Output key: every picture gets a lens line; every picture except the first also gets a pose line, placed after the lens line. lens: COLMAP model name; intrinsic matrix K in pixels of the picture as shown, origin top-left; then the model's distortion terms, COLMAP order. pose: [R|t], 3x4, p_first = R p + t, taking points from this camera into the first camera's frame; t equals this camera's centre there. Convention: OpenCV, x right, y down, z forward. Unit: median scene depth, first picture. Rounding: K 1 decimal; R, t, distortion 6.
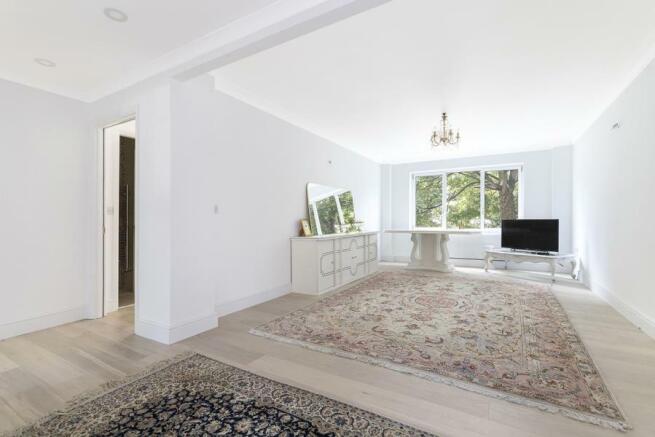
lens RADIAL K [[303.8, 0, 323.6], [0, 303.8, 224.1], [0, 0, 1]] dist [-0.000679, 0.000273]
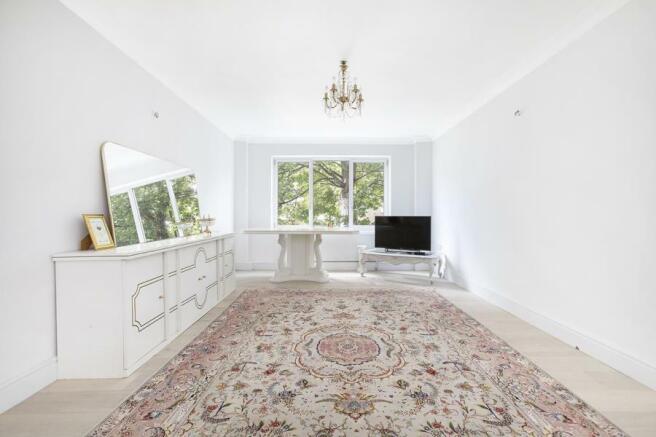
lens RADIAL K [[304.3, 0, 324.1], [0, 304.3, 224.1], [0, 0, 1]] dist [-0.000679, 0.000273]
pose [[0.869794, -0.008476, 0.493342, 0.012634], [0.001280, 0.999888, 0.014924, -0.006151], [-0.493414, -0.012349, 0.869707, 0.319043]]
